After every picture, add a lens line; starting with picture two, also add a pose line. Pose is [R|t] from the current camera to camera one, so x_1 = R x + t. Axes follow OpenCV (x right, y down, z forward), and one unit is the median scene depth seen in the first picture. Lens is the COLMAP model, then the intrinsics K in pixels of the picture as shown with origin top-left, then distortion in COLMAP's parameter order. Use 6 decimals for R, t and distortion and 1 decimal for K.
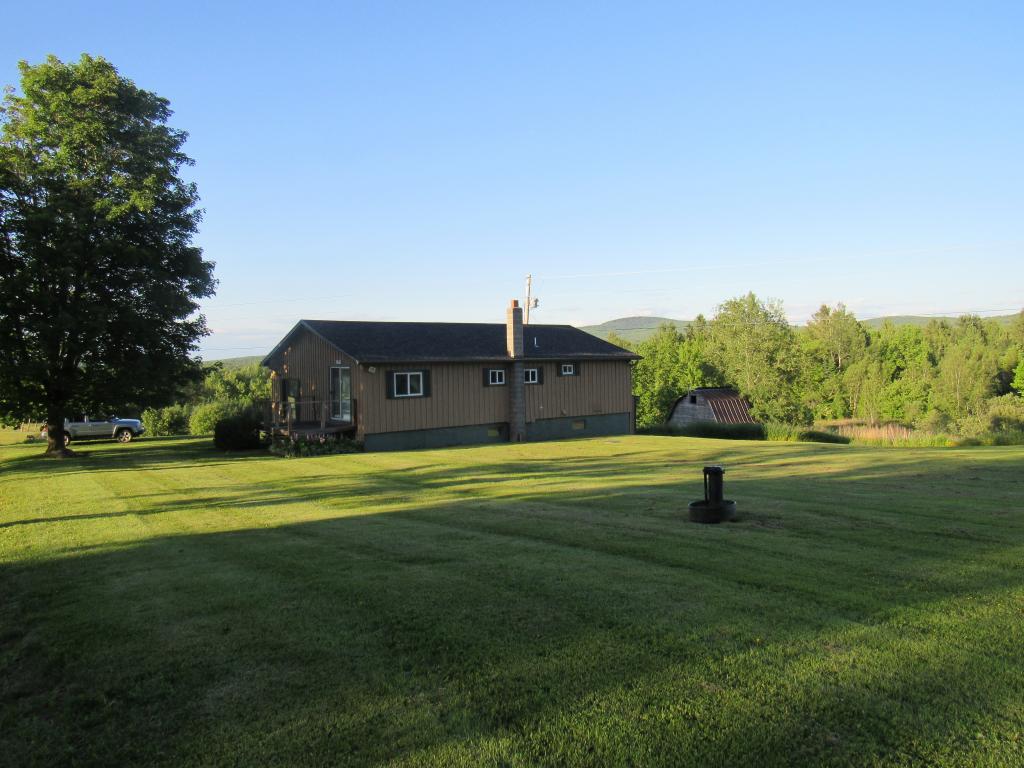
lens RADIAL K [[731.2, 0, 510.8], [0, 731.2, 385.8], [0, 0, 1]] dist [-0.012590, -0.004776]
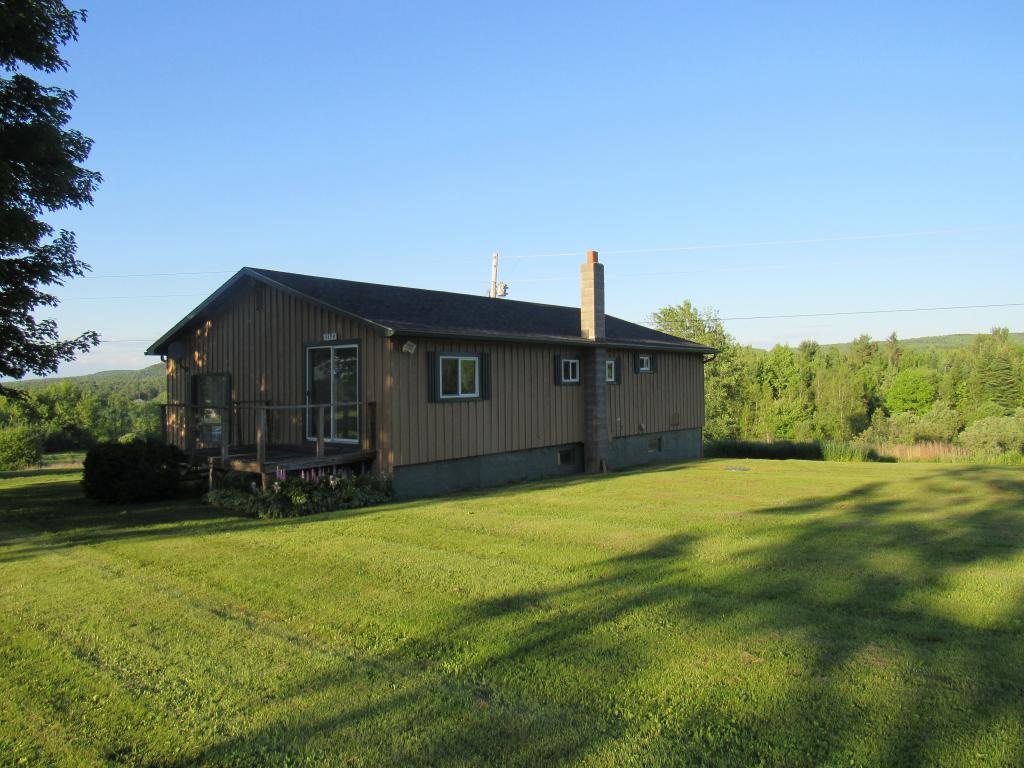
lens RADIAL K [[731.2, 0, 513.2], [0, 731.2, 382.8], [0, 0, 1]] dist [-0.012590, -0.004776]
pose [[0.974728, 0.006143, 0.223310, -0.206297], [0.002265, 0.999299, -0.037379, 0.021813], [-0.223382, 0.036940, 0.974031, 0.396189]]
